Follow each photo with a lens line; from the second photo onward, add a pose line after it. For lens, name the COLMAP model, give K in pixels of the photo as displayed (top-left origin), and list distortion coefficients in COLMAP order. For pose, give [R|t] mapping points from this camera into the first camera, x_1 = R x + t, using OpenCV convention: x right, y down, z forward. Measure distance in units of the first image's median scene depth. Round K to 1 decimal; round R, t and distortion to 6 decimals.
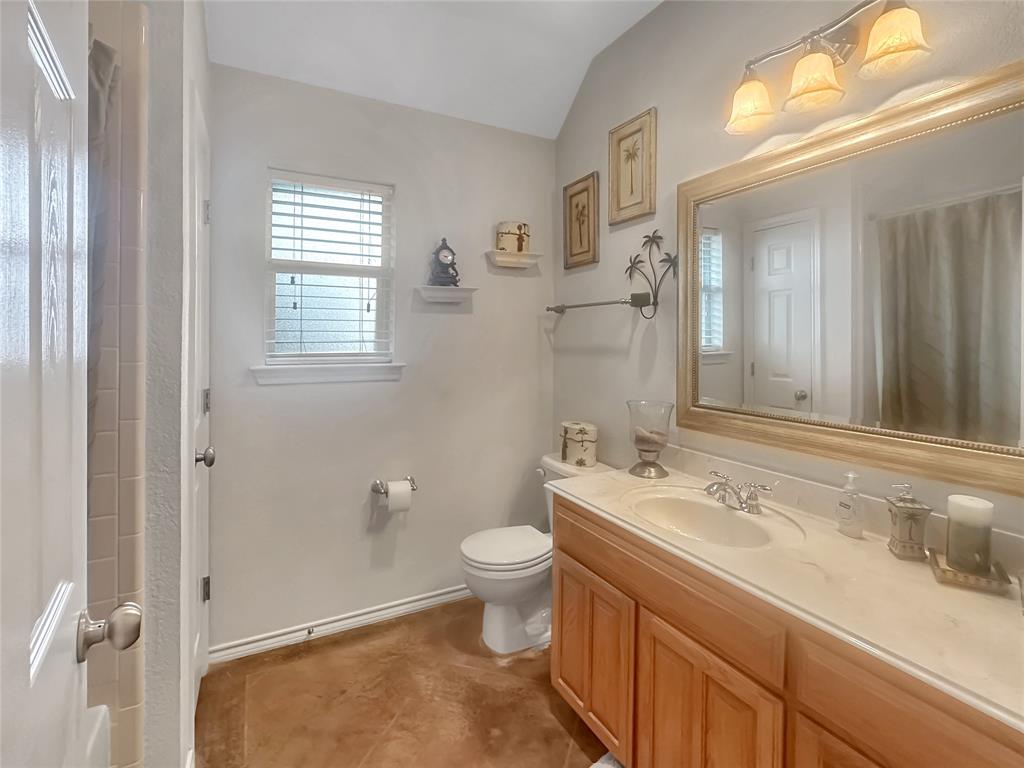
lens RADIAL K [[491.7, 0, 512.0], [0, 491.7, 384.0], [0, 0, 1]] dist [0.002353, 0.000571]
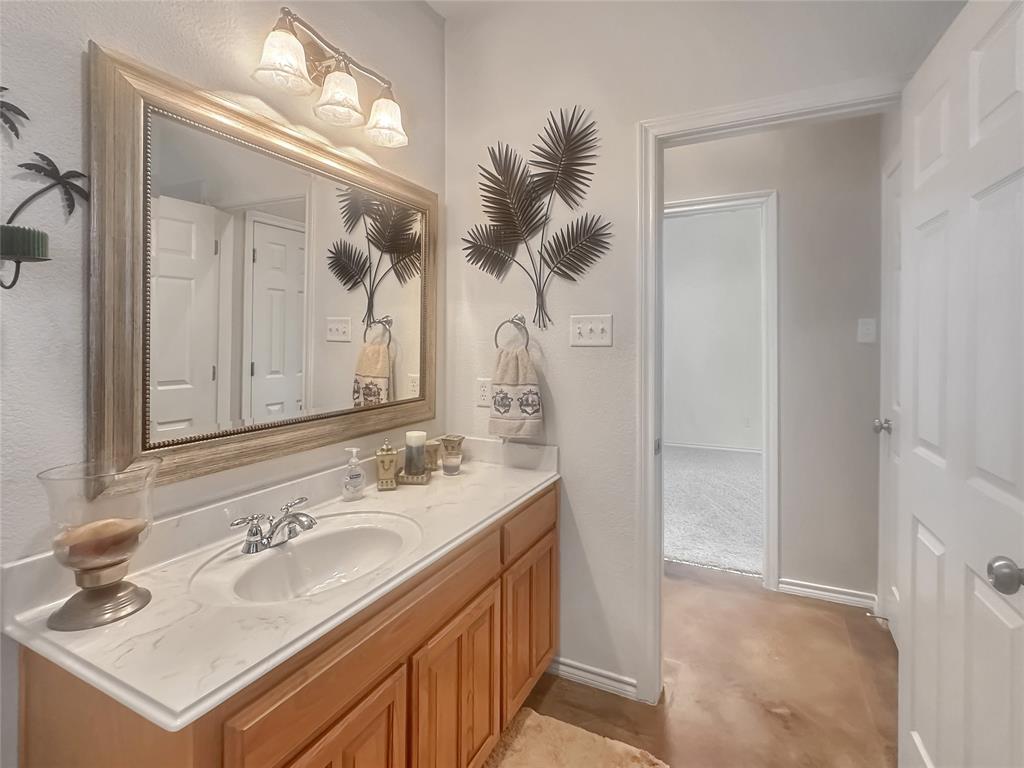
lens RADIAL K [[491.7, 0, 512.0], [0, 491.7, 384.0], [0, 0, 1]] dist [0.002353, 0.000571]
pose [[-0.585058, -0.052297, 0.809303, -0.374502], [0.107829, 0.984042, 0.141540, -0.073680], [-0.803791, 0.170076, -0.570083, 1.027044]]
